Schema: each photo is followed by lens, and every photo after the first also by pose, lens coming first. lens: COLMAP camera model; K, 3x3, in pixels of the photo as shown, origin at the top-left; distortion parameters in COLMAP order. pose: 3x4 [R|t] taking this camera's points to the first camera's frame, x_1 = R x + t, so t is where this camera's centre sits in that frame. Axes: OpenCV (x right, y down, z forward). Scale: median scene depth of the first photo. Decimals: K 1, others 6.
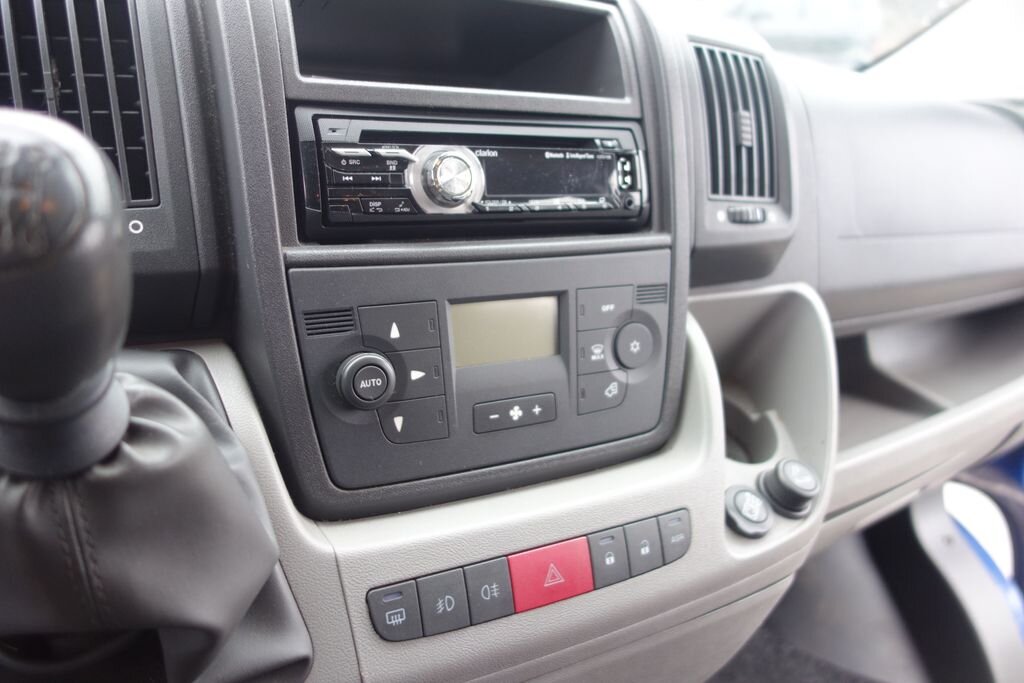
lens RADIAL K [[817.9, 0, 511.6], [0, 817.9, 343.8], [0, 0, 1]] dist [-0.005647, 0.008737]
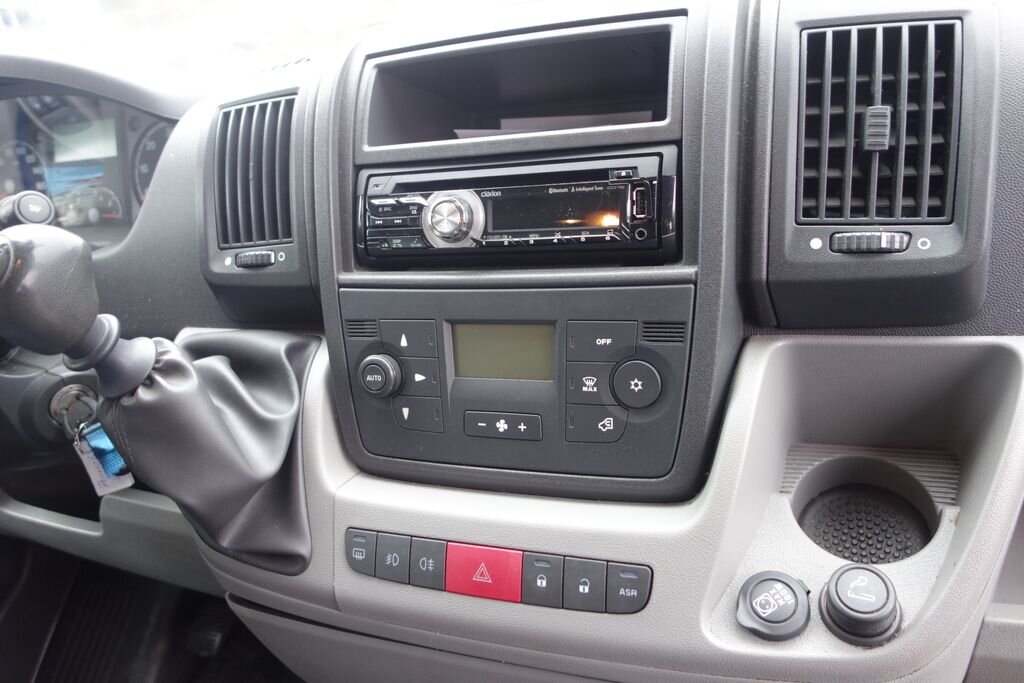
lens RADIAL K [[817.9, 0, 510.5], [0, 817.9, 341.3], [0, 0, 1]] dist [-0.005647, 0.008737]
pose [[0.595768, 0.120007, -0.794140, 0.935486], [-0.086011, 0.992621, 0.085475, -0.133423], [0.798538, 0.017381, 0.601694, 0.353683]]
